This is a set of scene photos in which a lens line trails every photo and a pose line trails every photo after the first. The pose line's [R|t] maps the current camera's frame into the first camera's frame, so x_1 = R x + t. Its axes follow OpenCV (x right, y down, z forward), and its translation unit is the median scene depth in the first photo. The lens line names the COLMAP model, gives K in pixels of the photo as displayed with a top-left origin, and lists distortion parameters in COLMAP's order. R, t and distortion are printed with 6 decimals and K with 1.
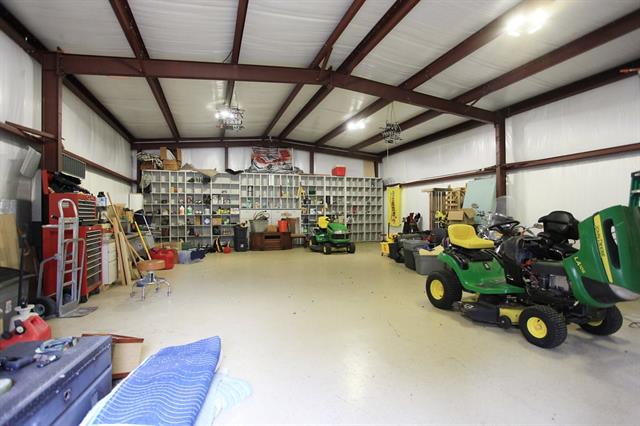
lens RADIAL K [[319.4, 0, 320.0], [0, 319.4, 213.0], [0, 0, 1]] dist [-0.075111, 0.037065]
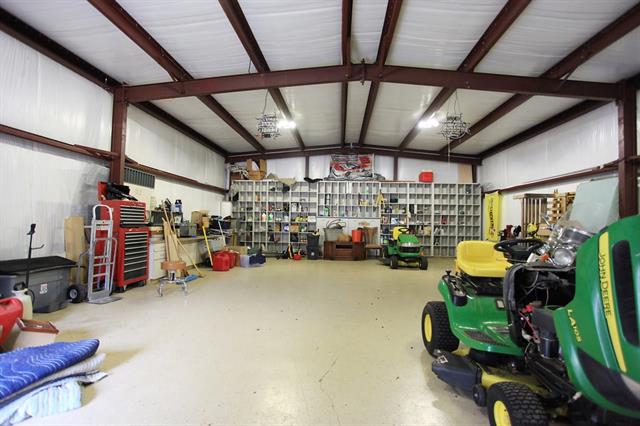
lens RADIAL K [[319.4, 0, 320.0], [0, 319.4, 213.0], [0, 0, 1]] dist [-0.075111, 0.037065]
pose [[0.919841, 0.011365, -0.392126, 0.162912], [-0.022941, 0.999428, -0.024849, -0.000667], [0.391620, 0.031853, 0.919576, 0.083086]]
